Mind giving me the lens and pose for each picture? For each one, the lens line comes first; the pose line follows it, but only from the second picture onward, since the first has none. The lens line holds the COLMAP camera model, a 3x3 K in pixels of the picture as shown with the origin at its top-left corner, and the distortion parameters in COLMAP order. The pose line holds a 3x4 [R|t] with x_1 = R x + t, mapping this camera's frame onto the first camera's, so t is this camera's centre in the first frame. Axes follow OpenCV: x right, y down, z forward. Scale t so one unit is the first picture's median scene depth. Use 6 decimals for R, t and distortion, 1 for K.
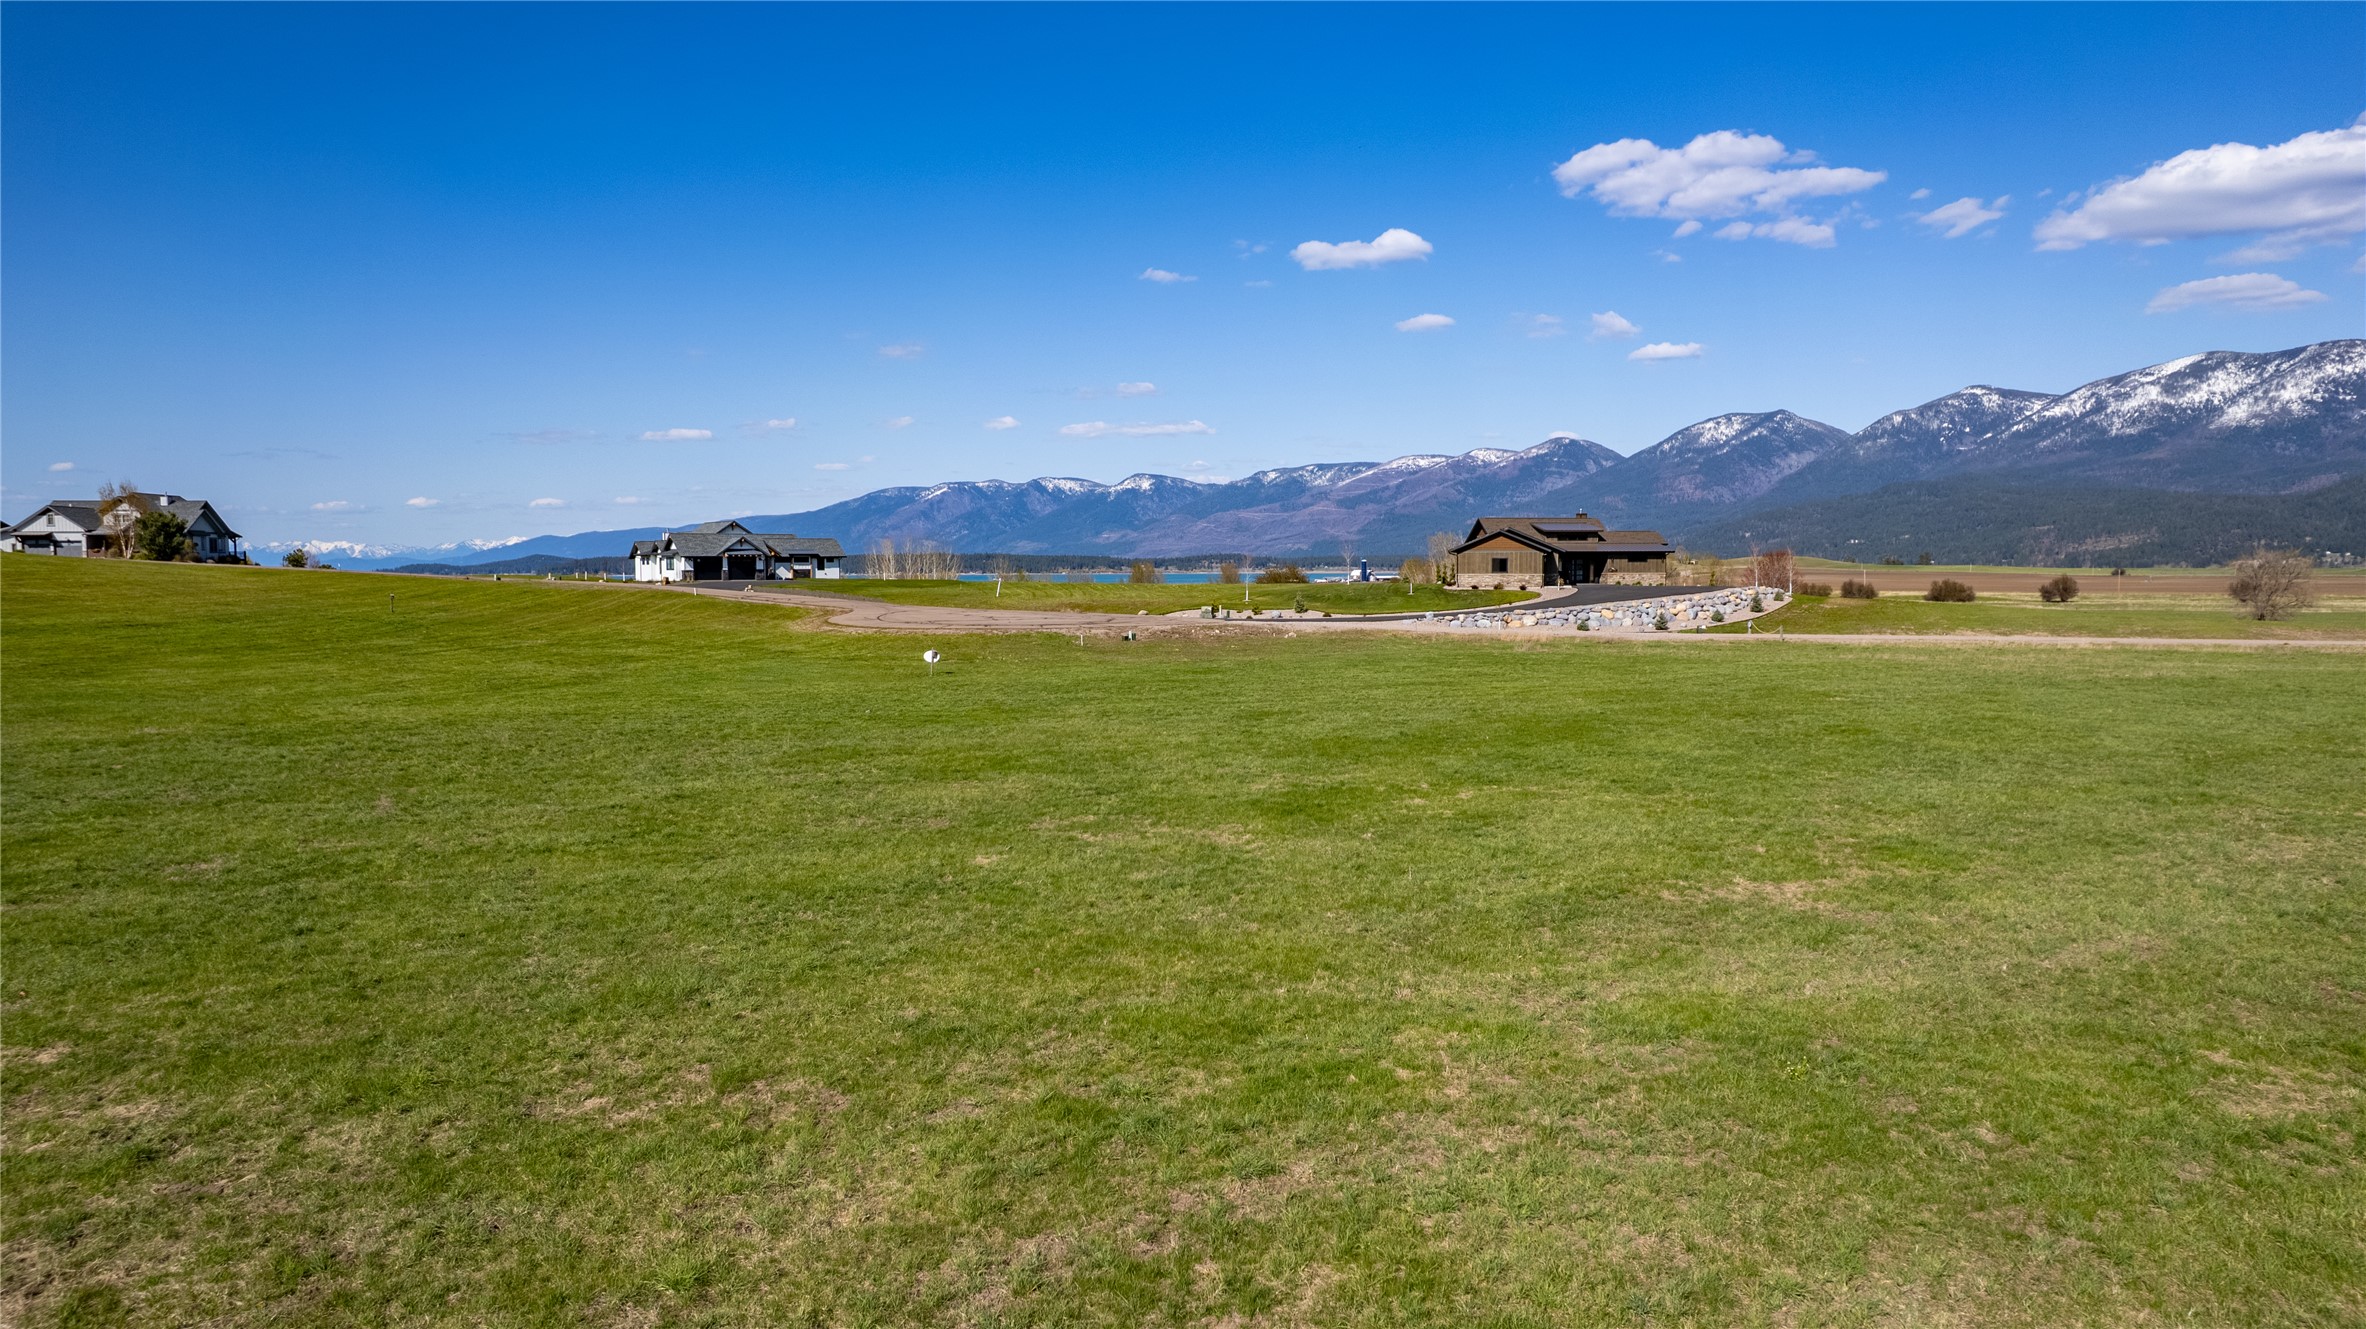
lens RADIAL K [[1527.3, 0, 1183.8], [0, 1527.3, 671.3], [0, 0, 1]] dist [-0.047656, 0.003994]
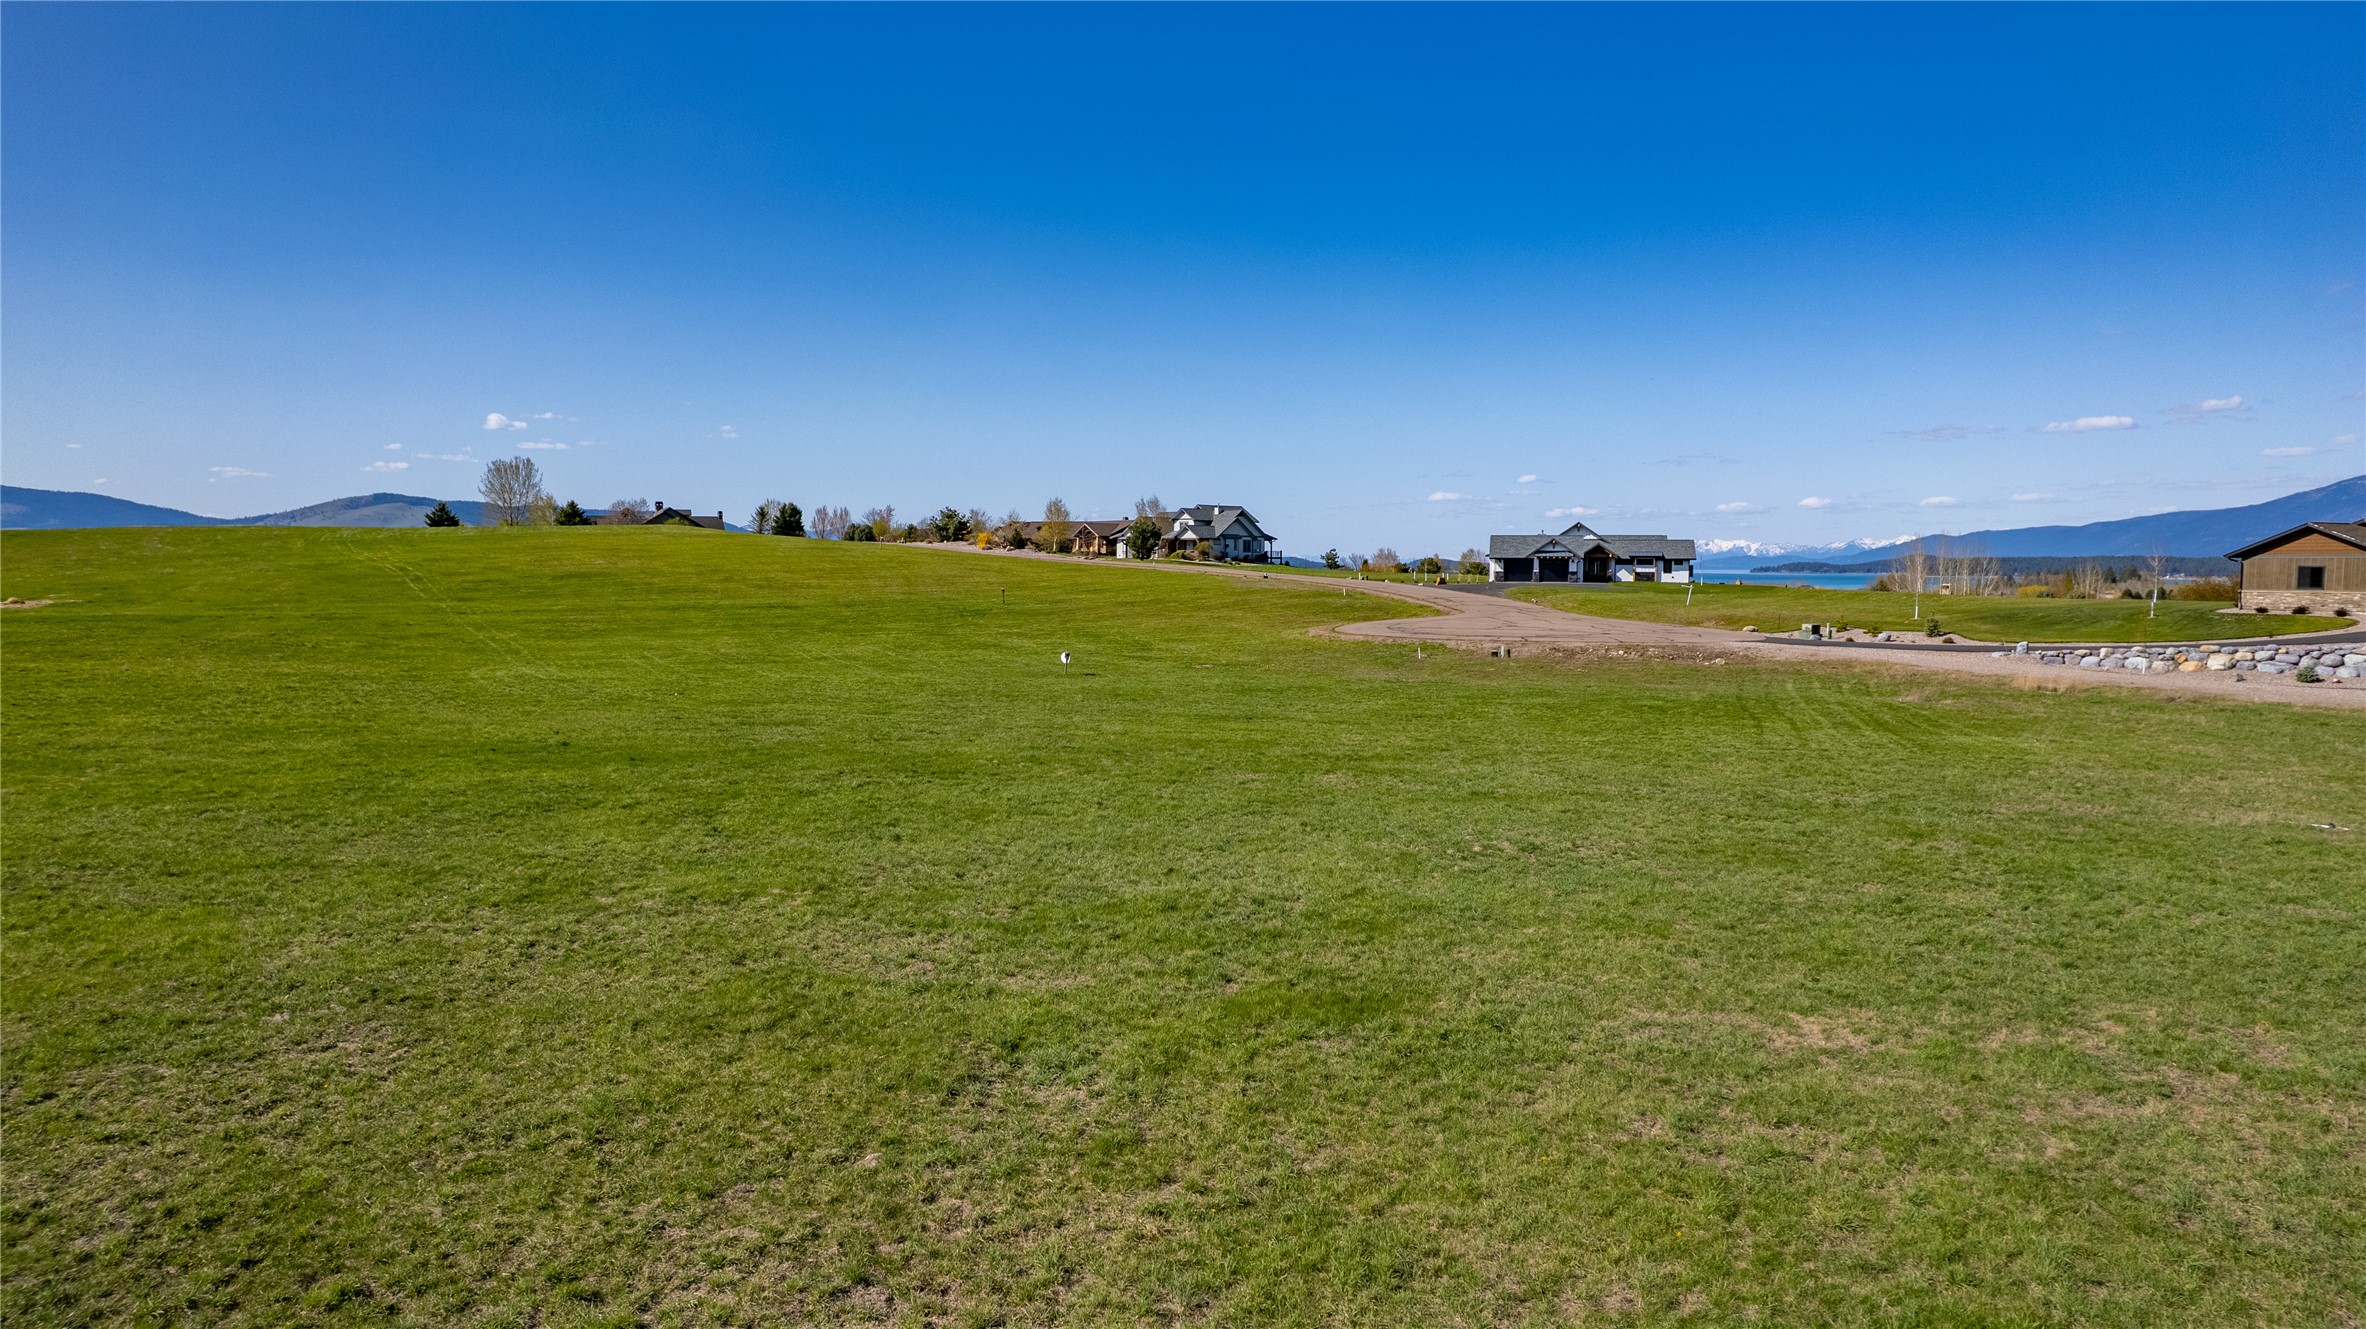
lens RADIAL K [[1527.3, 0, 1183.4], [0, 1527.3, 660.5], [0, 0, 1]] dist [-0.047656, 0.003994]
pose [[0.647081, 0.052564, -0.760607, 0.273562], [-0.057505, 0.998144, 0.020058, -0.013926], [0.760250, 0.030759, 0.648902, 0.161451]]
